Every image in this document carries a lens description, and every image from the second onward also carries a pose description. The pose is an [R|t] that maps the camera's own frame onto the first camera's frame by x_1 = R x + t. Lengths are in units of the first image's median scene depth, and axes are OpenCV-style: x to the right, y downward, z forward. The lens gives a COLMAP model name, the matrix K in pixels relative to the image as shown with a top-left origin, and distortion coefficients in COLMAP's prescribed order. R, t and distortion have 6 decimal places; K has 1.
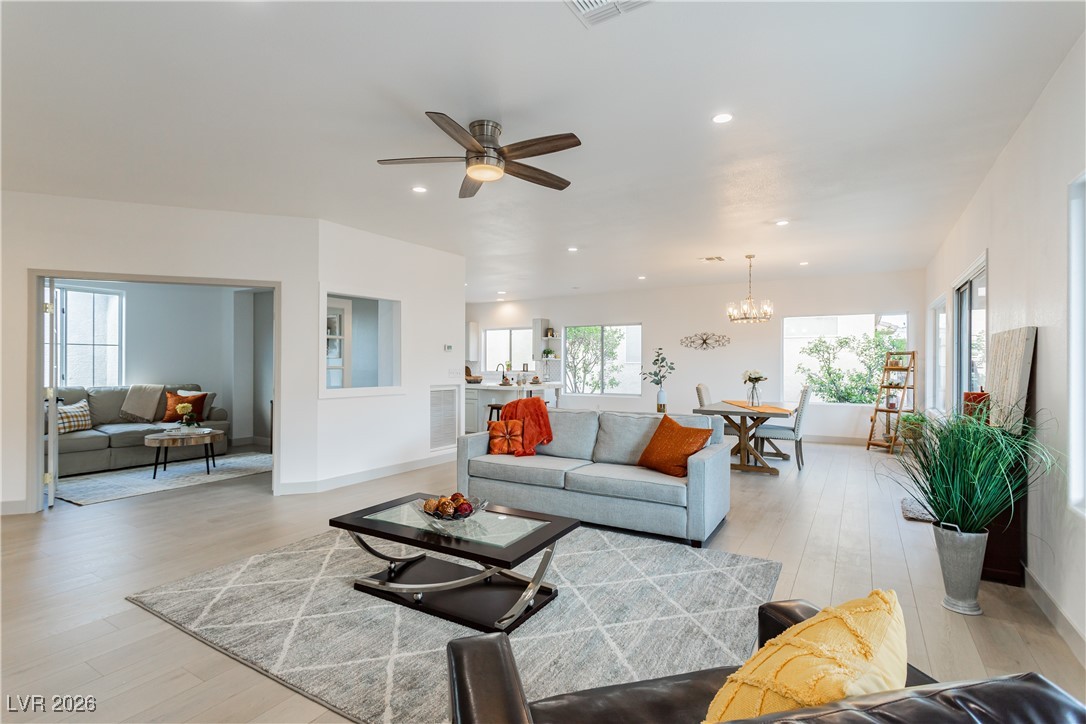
lens RADIAL K [[523.3, 0, 543.0], [0, 523.3, 362.0], [0, 0, 1]] dist [-0.001361, -0.000346]
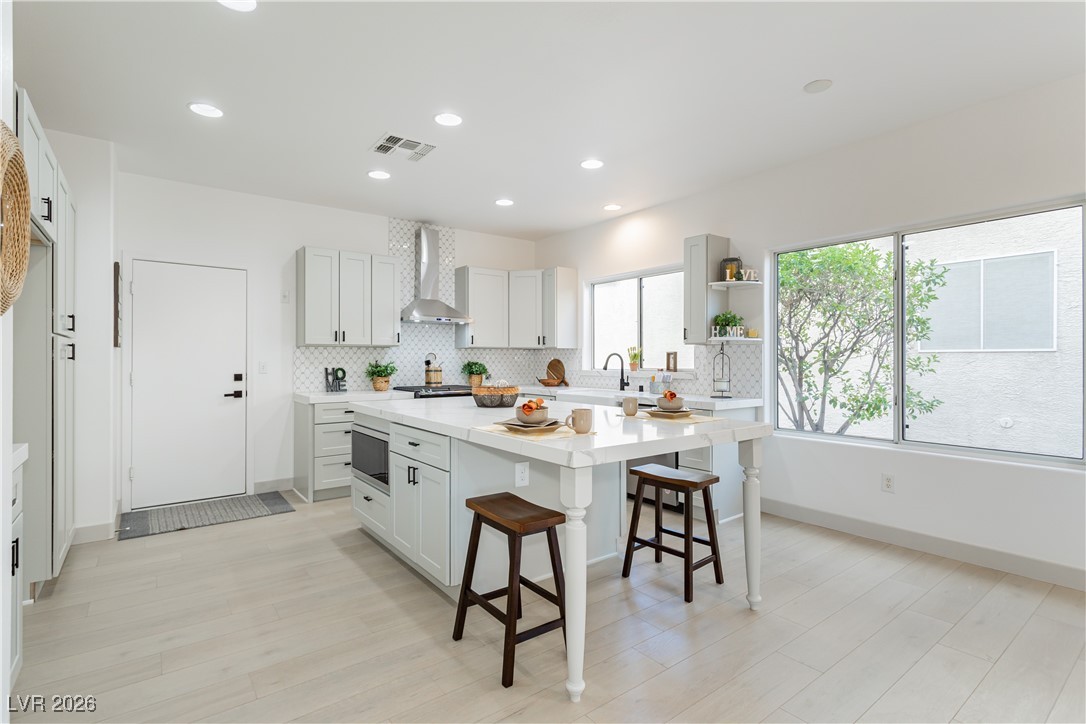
lens RADIAL K [[517.5, 0, 543.0], [0, 517.5, 362.0], [0, 0, 1]] dist [0.002474, 0.000220]
pose [[0.932104, -0.000339, -0.362192, 0.021242], [0.004058, 0.999947, 0.009506, 0.006475], [0.362169, -0.010330, 0.932055, 0.574225]]
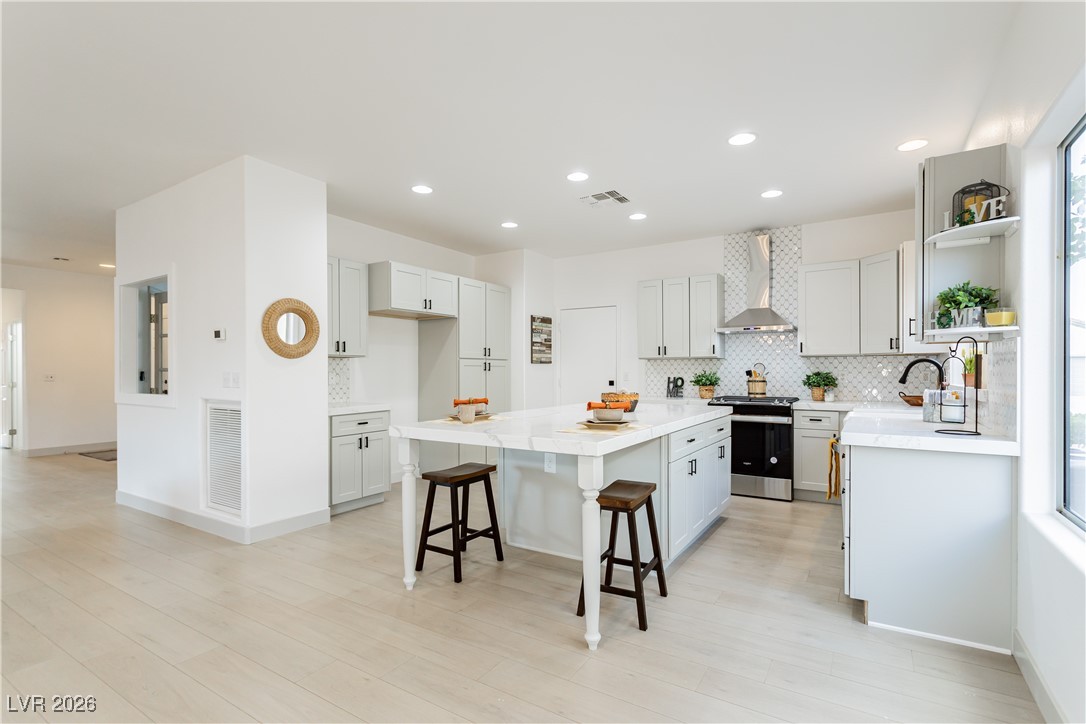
lens RADIAL K [[517.7, 0, 547.2], [0, 517.7, 377.0], [0, 0, 1]] dist [-0.000037, 0.000131]
pose [[-0.011141, 0.007839, -0.999907, 0.217740], [0.008194, 0.999936, 0.007748, 0.009697], [0.999904, -0.008107, -0.011204, 0.794807]]
